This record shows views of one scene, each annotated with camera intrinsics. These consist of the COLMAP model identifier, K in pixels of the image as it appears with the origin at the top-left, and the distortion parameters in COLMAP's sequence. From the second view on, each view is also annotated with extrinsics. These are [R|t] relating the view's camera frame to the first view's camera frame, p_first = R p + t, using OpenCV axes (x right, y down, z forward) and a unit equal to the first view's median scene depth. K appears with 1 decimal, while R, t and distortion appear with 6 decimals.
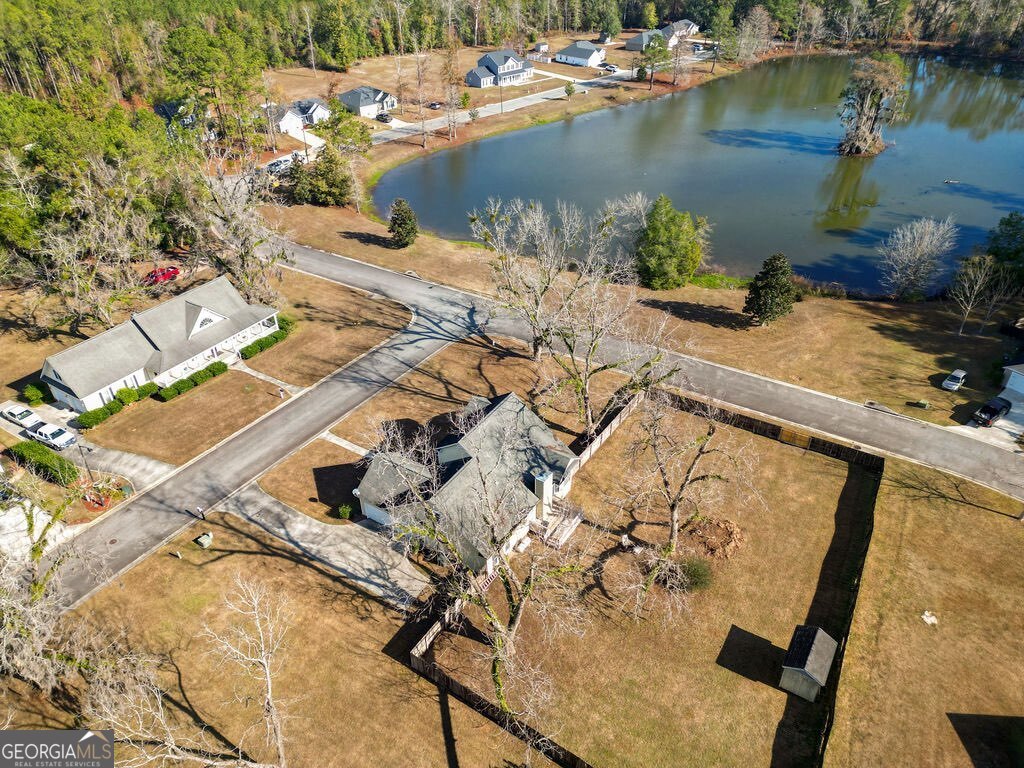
lens RADIAL K [[704.9, 0, 512.0], [0, 704.9, 384.0], [0, 0, 1]] dist [0.060525, -0.067343]
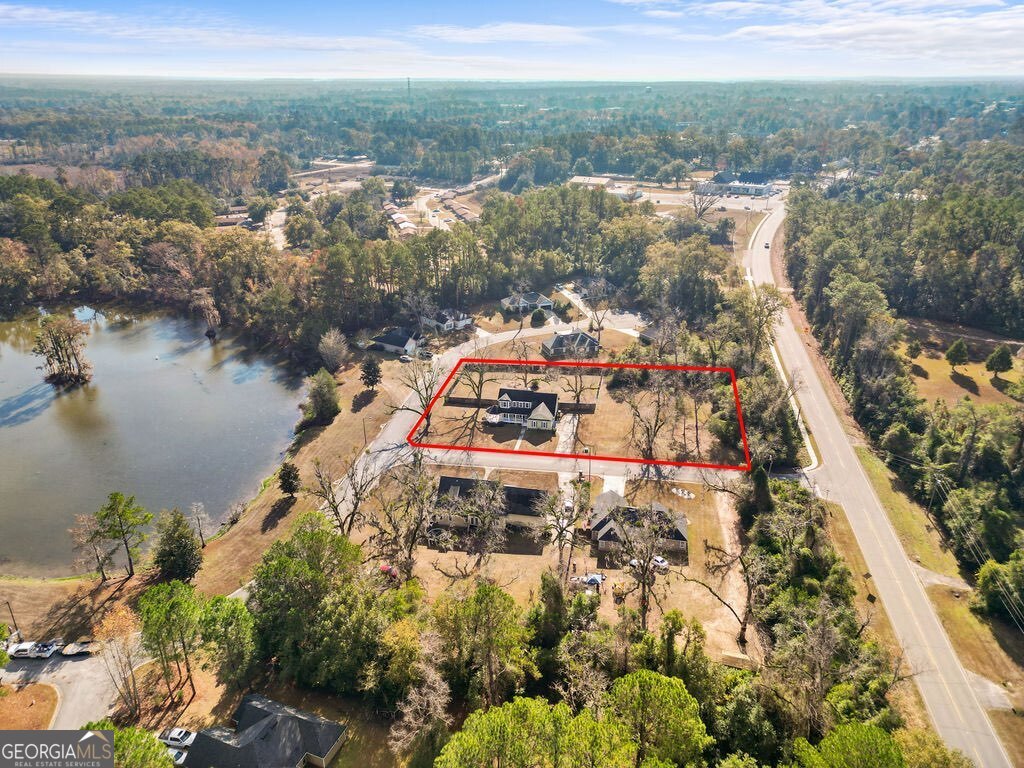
lens RADIAL K [[704.9, 0, 512.0], [0, 704.9, 384.0], [0, 0, 1]] dist [0.060525, -0.067343]
pose [[-0.364162, -0.366831, 0.856050, -1.814729], [0.529806, 0.674352, 0.514349, -1.066310], [-0.765958, 0.640847, -0.051224, 0.838495]]
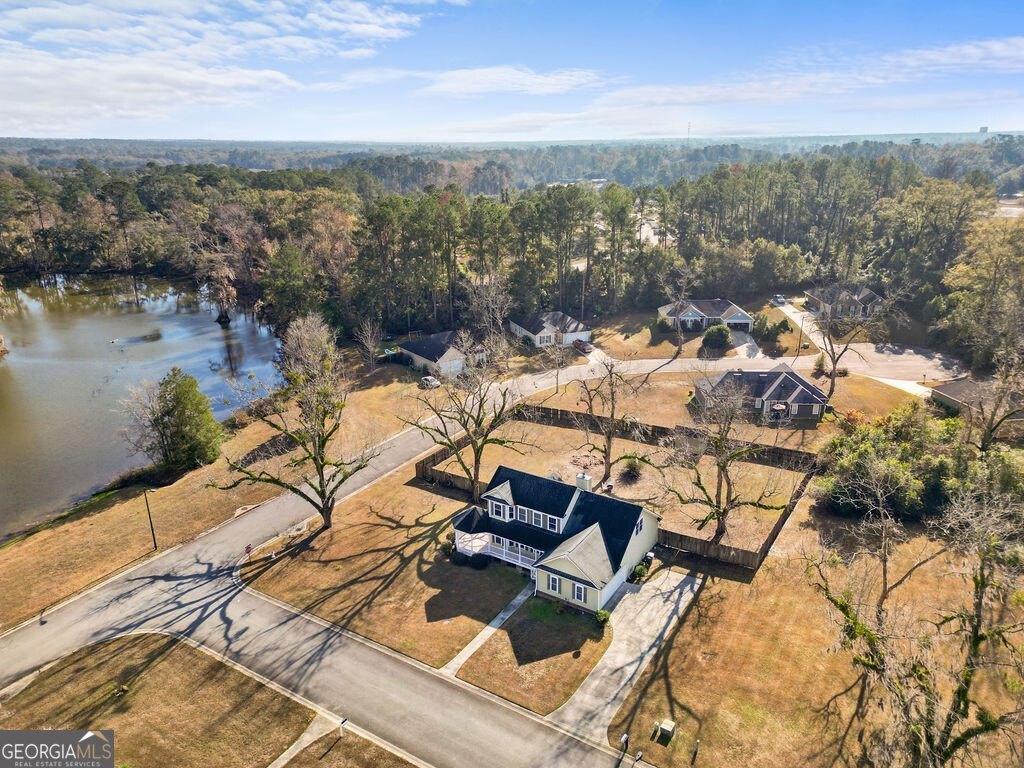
lens RADIAL K [[704.9, 0, 512.0], [0, 704.9, 384.0], [0, 0, 1]] dist [0.060525, -0.067343]
pose [[0.009439, -0.321271, 0.946940, -0.744127], [0.572158, 0.778380, 0.258380, -0.268235], [-0.820089, 0.539360, 0.191165, 0.545682]]
